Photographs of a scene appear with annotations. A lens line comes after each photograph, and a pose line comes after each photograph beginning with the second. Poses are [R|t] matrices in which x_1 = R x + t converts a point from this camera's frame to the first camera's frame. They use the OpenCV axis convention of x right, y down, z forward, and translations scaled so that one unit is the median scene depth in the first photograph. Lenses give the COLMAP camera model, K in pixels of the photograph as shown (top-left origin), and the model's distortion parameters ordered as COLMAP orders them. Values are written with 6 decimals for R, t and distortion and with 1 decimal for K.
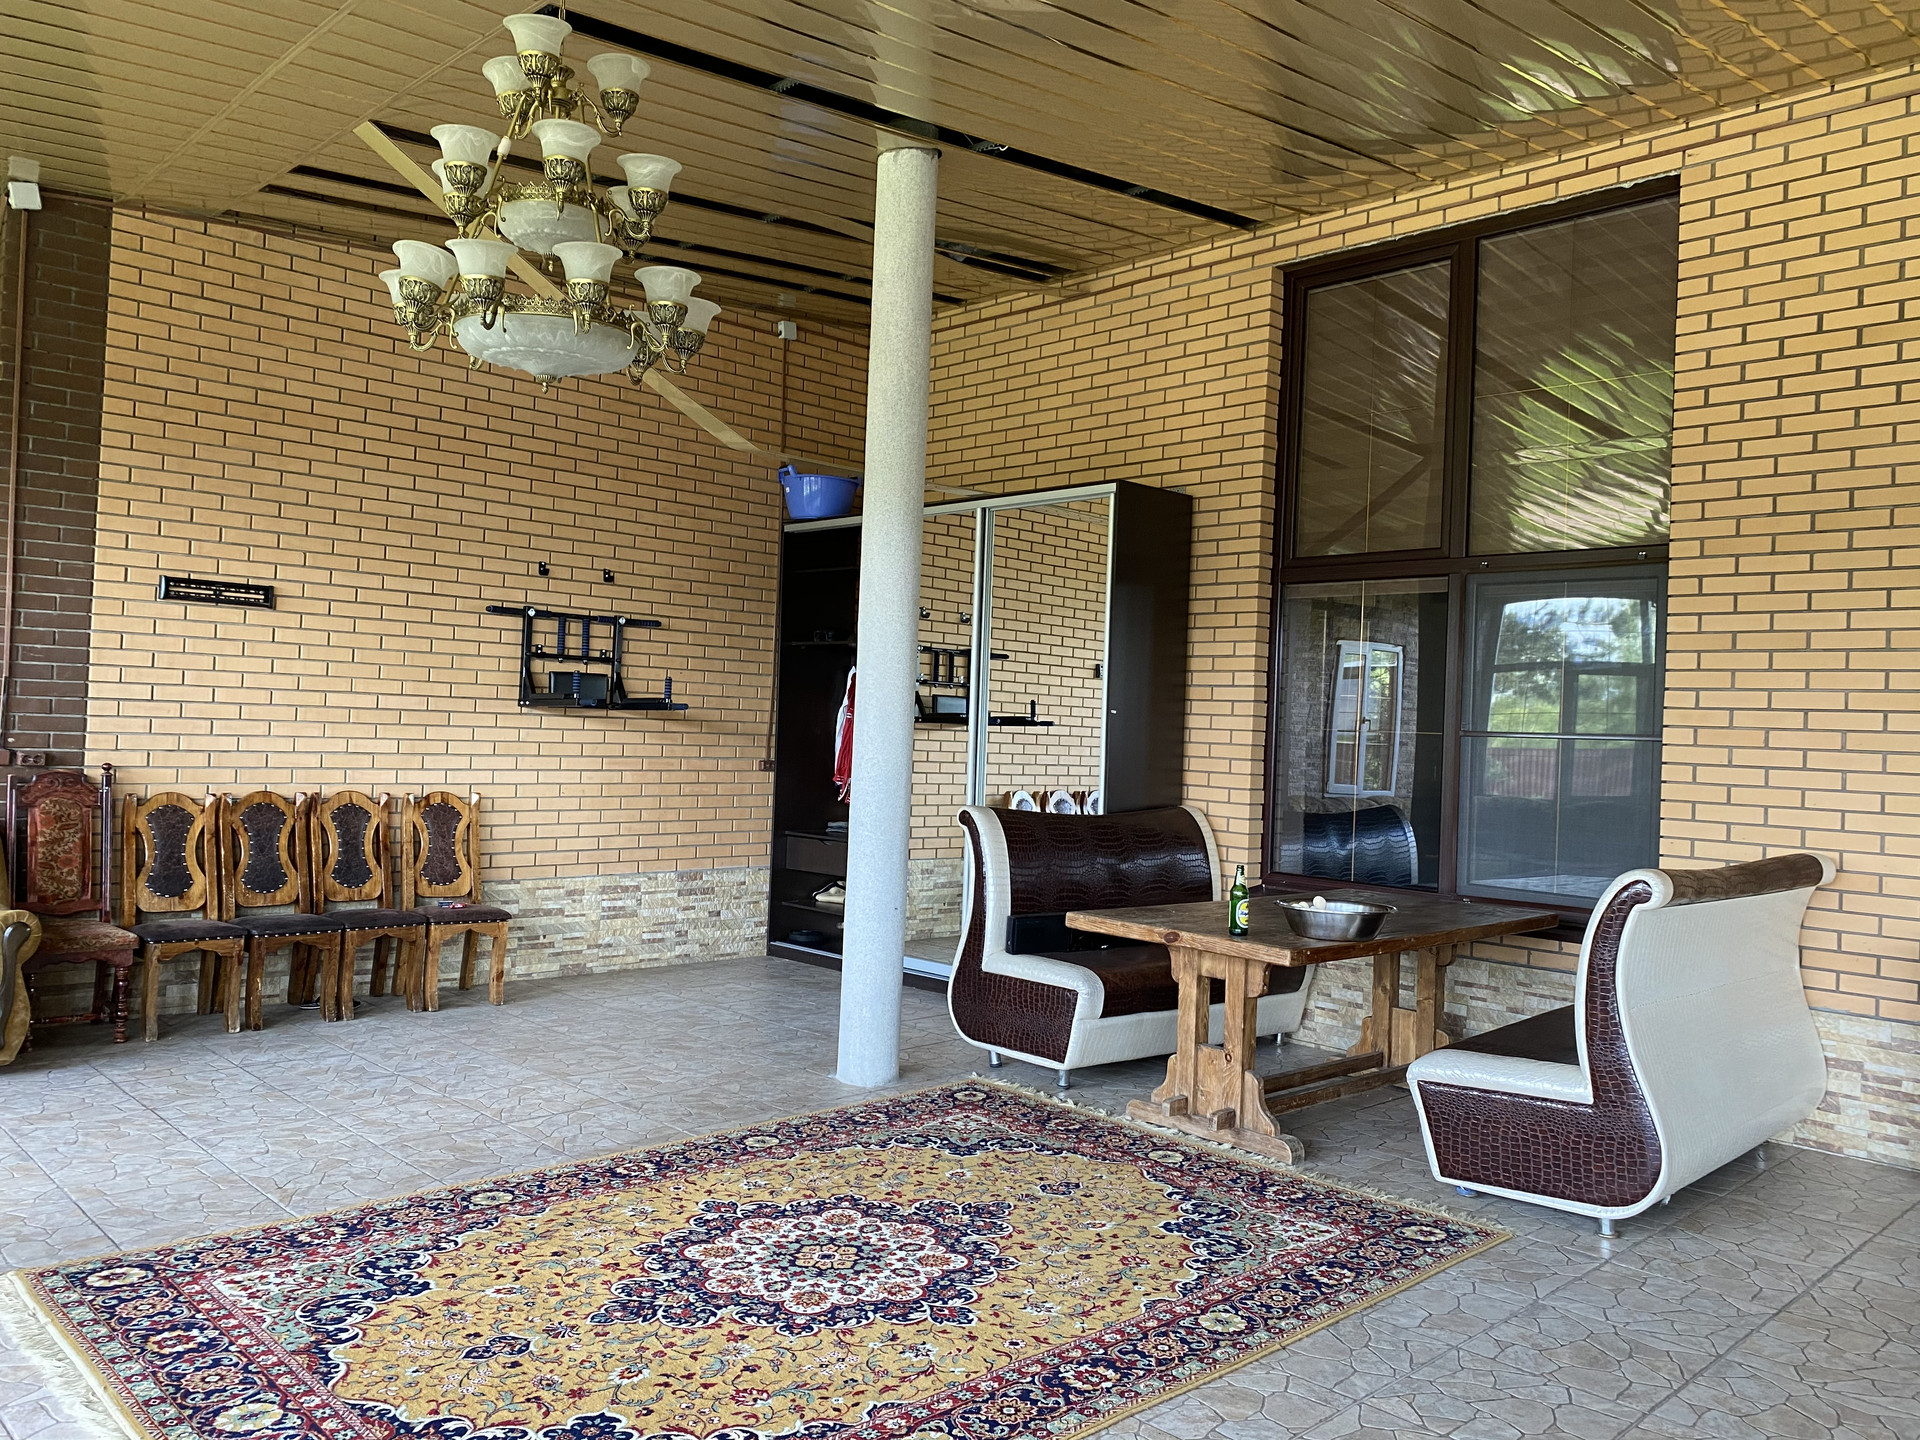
lens RADIAL K [[1454.9, 0, 960.0], [0, 1454.9, 720.0], [0, 0, 1]] dist [0.041657, -0.064162]
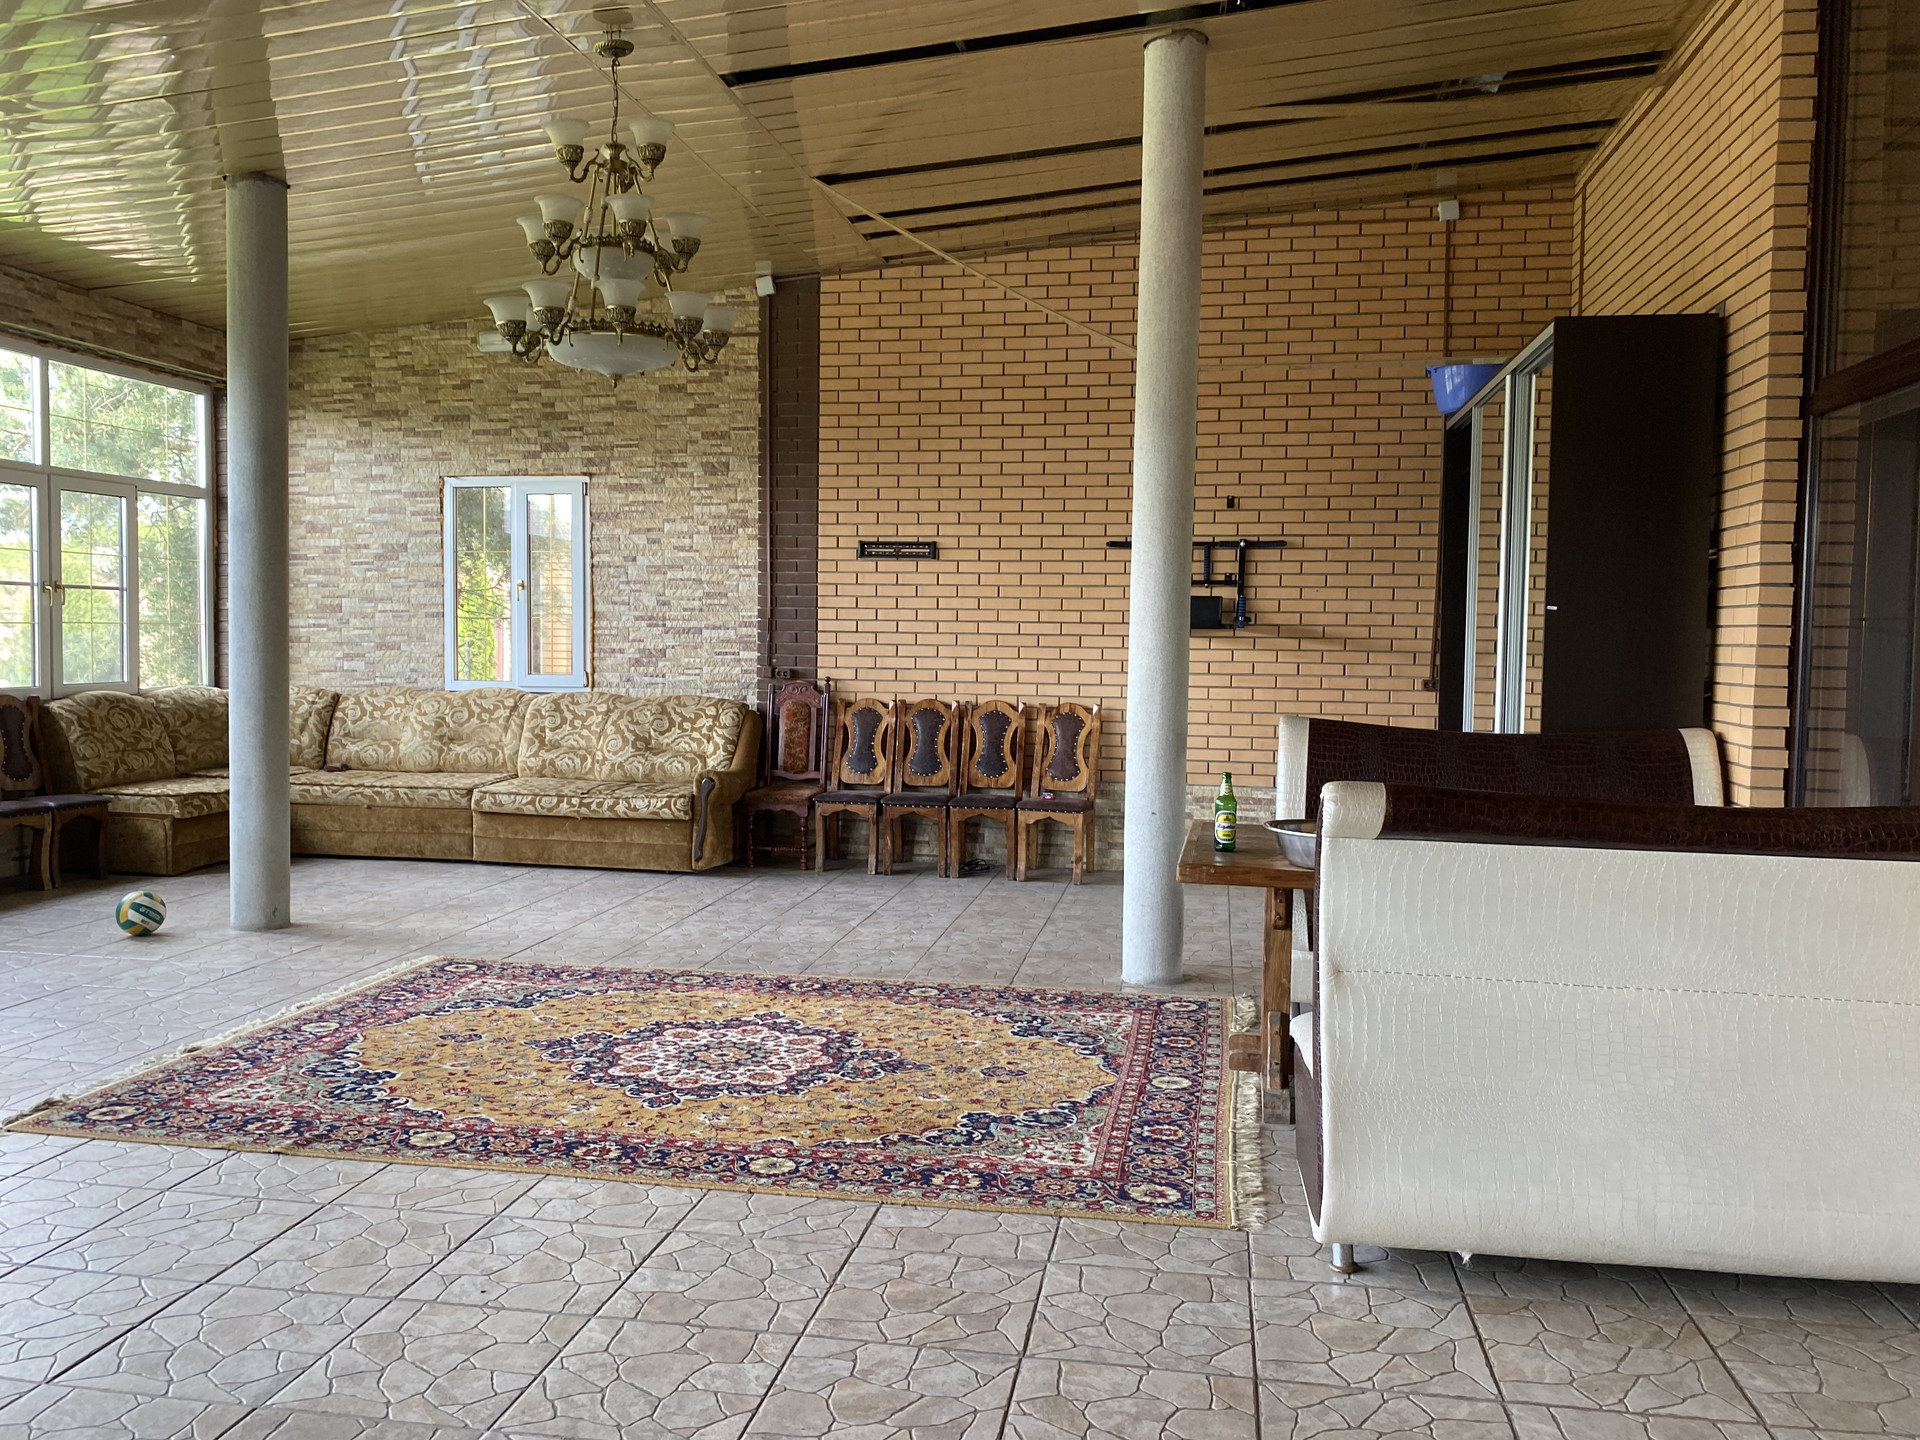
lens RADIAL K [[1448.7, 0, 960.0], [0, 1448.7, 720.0], [0, 0, 1]] dist [0.123666, -0.286449]
pose [[0.586797, 0.016538, -0.809565, 0.804523], [0.013126, 0.999466, 0.029931, 0.039218], [0.809628, -0.028190, 0.586267, 0.352423]]
